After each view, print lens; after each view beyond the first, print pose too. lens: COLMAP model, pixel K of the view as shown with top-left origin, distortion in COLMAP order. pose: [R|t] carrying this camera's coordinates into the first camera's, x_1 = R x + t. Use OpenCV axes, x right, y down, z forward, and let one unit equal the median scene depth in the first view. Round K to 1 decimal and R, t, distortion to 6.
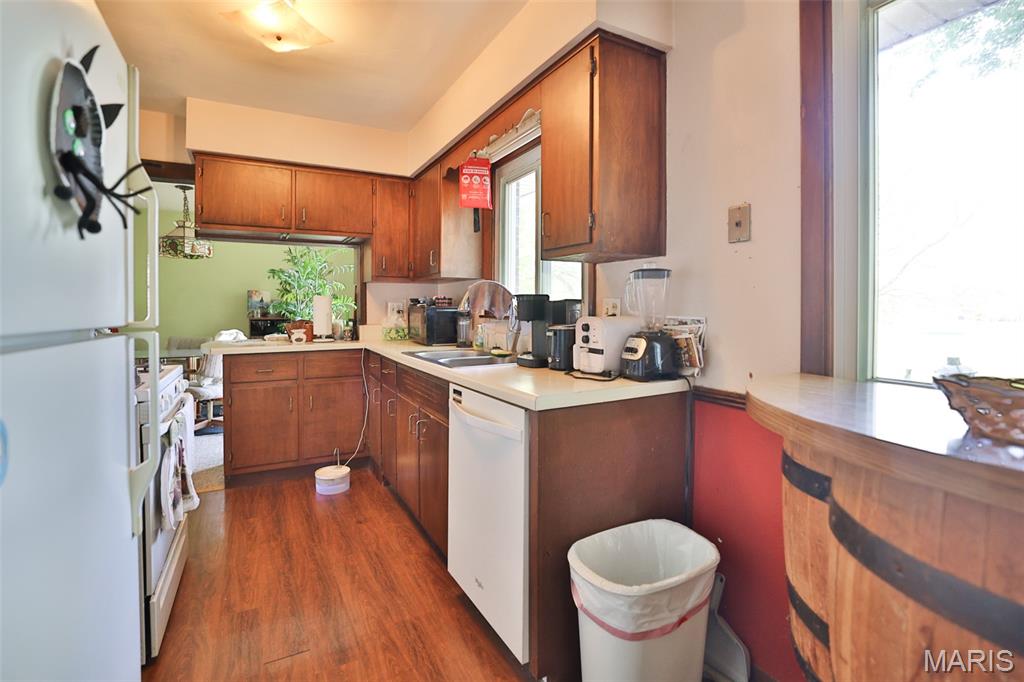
lens RADIAL K [[479.6, 0, 509.4], [0, 479.6, 303.5], [0, 0, 1]] dist [-0.040661, 0.013501]
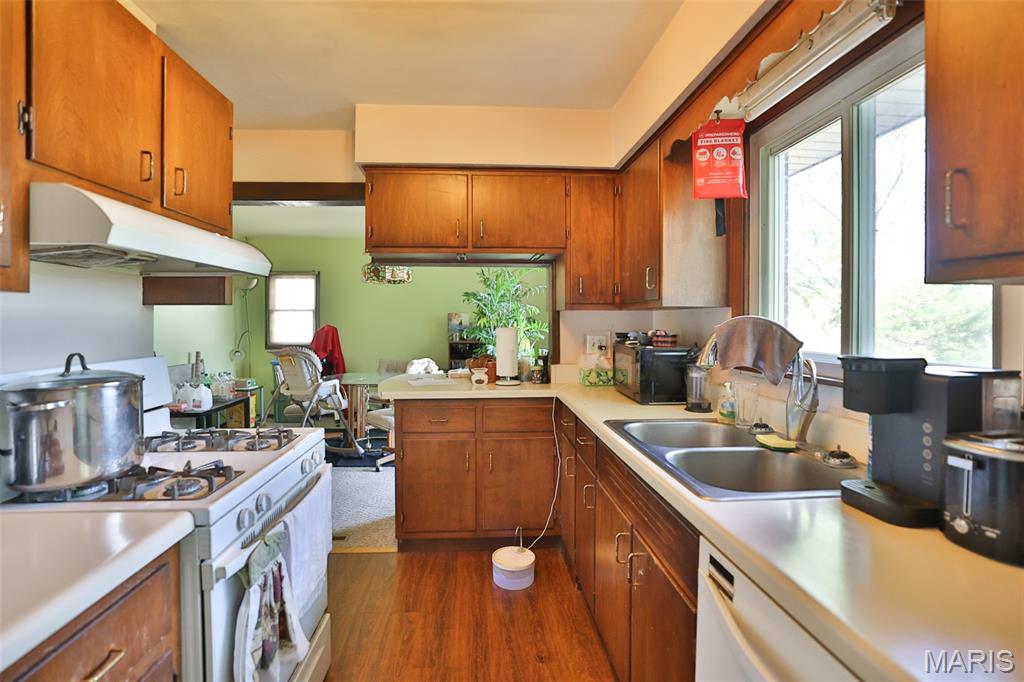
lens RADIAL K [[479.6, 0, 491.8], [0, 479.6, 322.2], [0, 0, 1]] dist [-0.040661, 0.013501]
pose [[0.899018, 0.002634, -0.437904, -0.062510], [0.002139, 0.999944, 0.010405, -0.038421], [0.437907, -0.010291, 0.898961, 0.280176]]
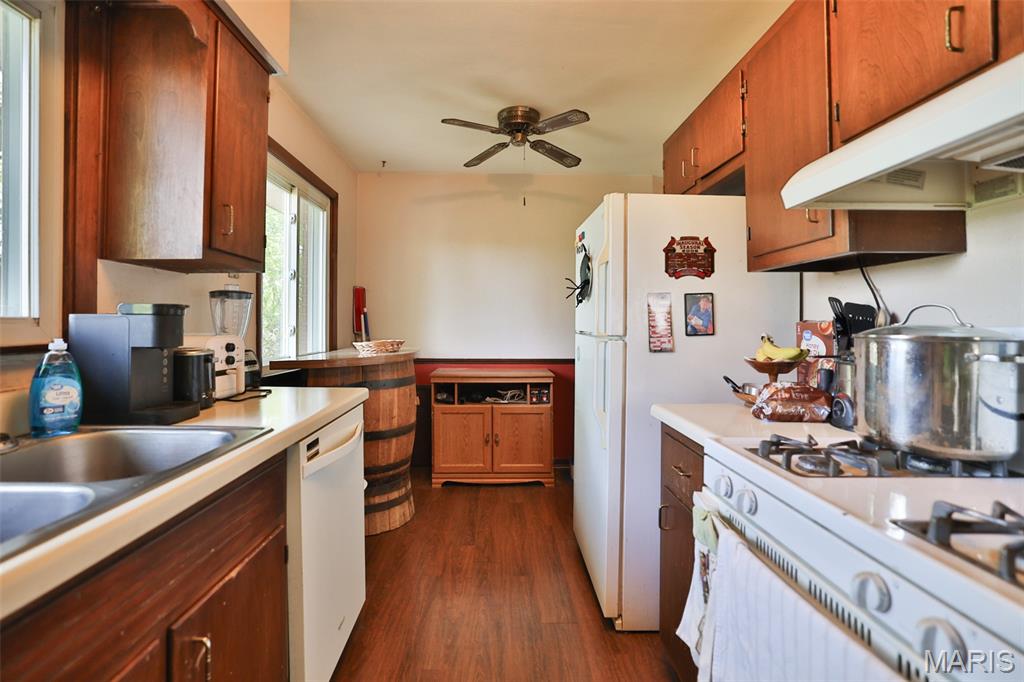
lens RADIAL K [[479.6, 0, 508.3], [0, 479.6, 316.6], [0, 0, 1]] dist [-0.040661, 0.013501]
pose [[-0.889403, 0.007546, 0.457062, -0.406247], [-0.002134, 0.999784, -0.020659, 0.005489], [-0.457119, -0.019349, -0.889195, 0.880270]]
